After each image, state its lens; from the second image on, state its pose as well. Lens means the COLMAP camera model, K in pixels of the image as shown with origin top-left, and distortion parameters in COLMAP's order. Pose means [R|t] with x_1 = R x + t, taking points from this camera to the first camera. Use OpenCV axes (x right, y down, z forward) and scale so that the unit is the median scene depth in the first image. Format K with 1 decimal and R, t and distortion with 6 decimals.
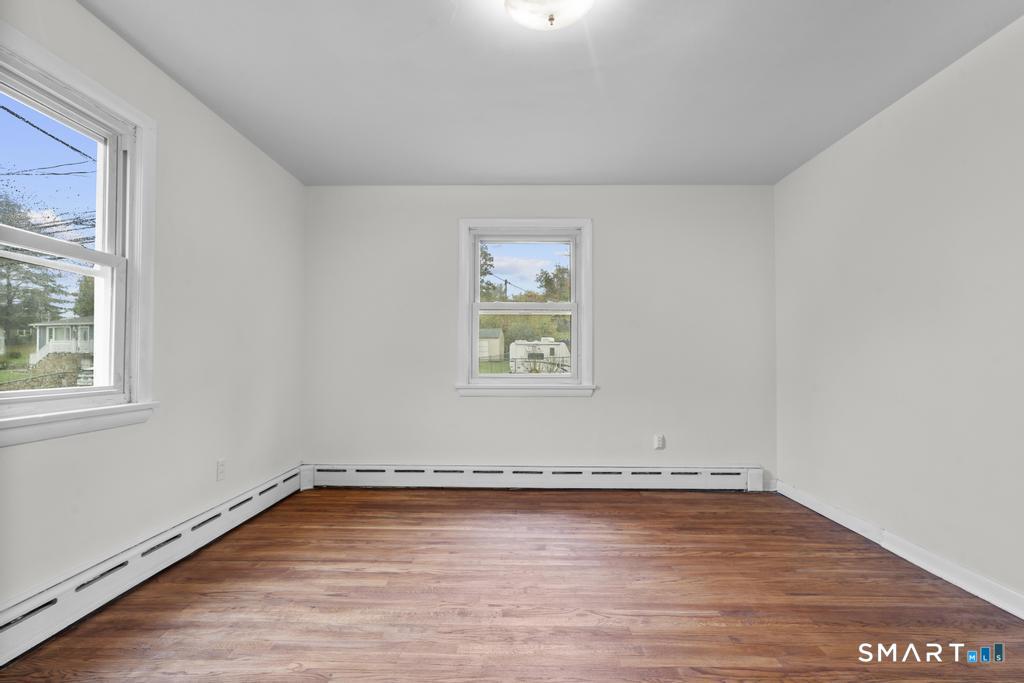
lens RADIAL K [[460.1, 0, 511.9], [0, 460.1, 350.8], [0, 0, 1]] dist [-0.009453, 0.005796]
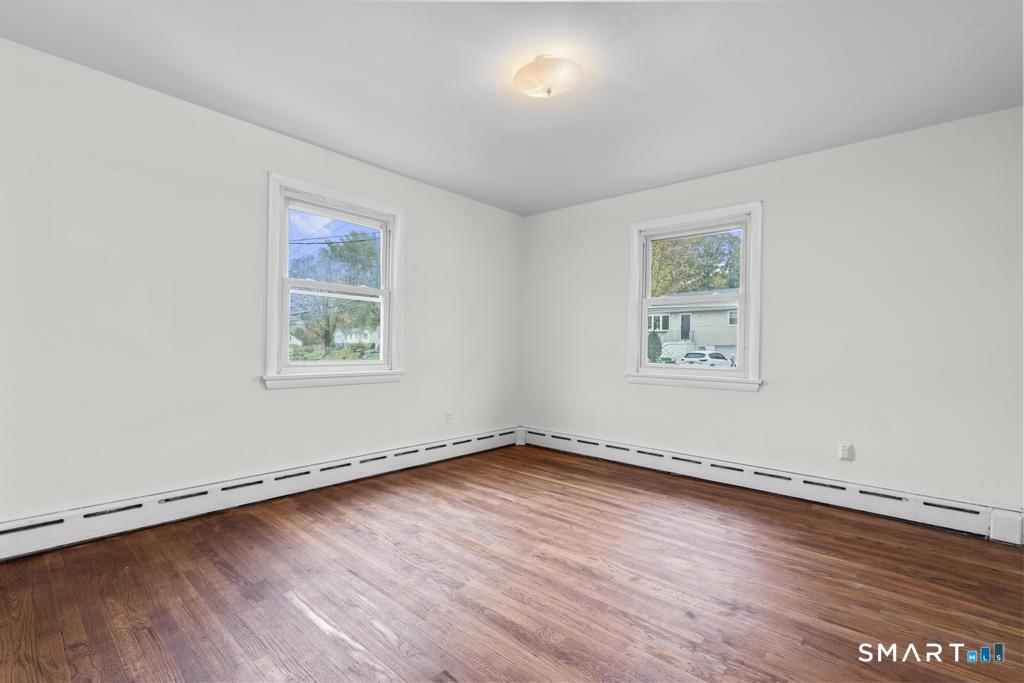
lens RADIAL K [[458.4, 0, 509.0], [0, 458.4, 347.5], [0, 0, 1]] dist [-0.009908, 0.005786]
pose [[0.756753, 0.012418, -0.653583, 0.545040], [-0.003140, 0.999877, 0.015361, -0.005179], [0.653694, -0.009572, 0.756699, -0.047598]]
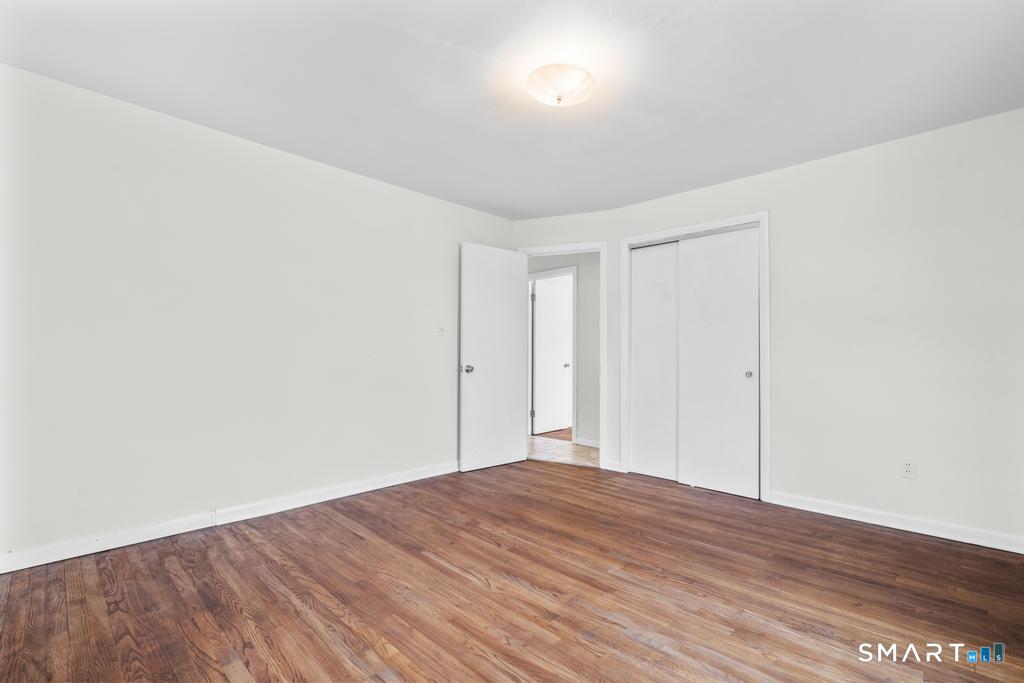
lens RADIAL K [[458.4, 0, 509.0], [0, 458.4, 347.5], [0, 0, 1]] dist [-0.009908, 0.005786]
pose [[-0.726365, 0.005528, 0.687287, -0.441945], [-0.020040, 0.999372, -0.029218, 0.015156], [-0.687017, -0.034996, -0.725798, 1.271256]]
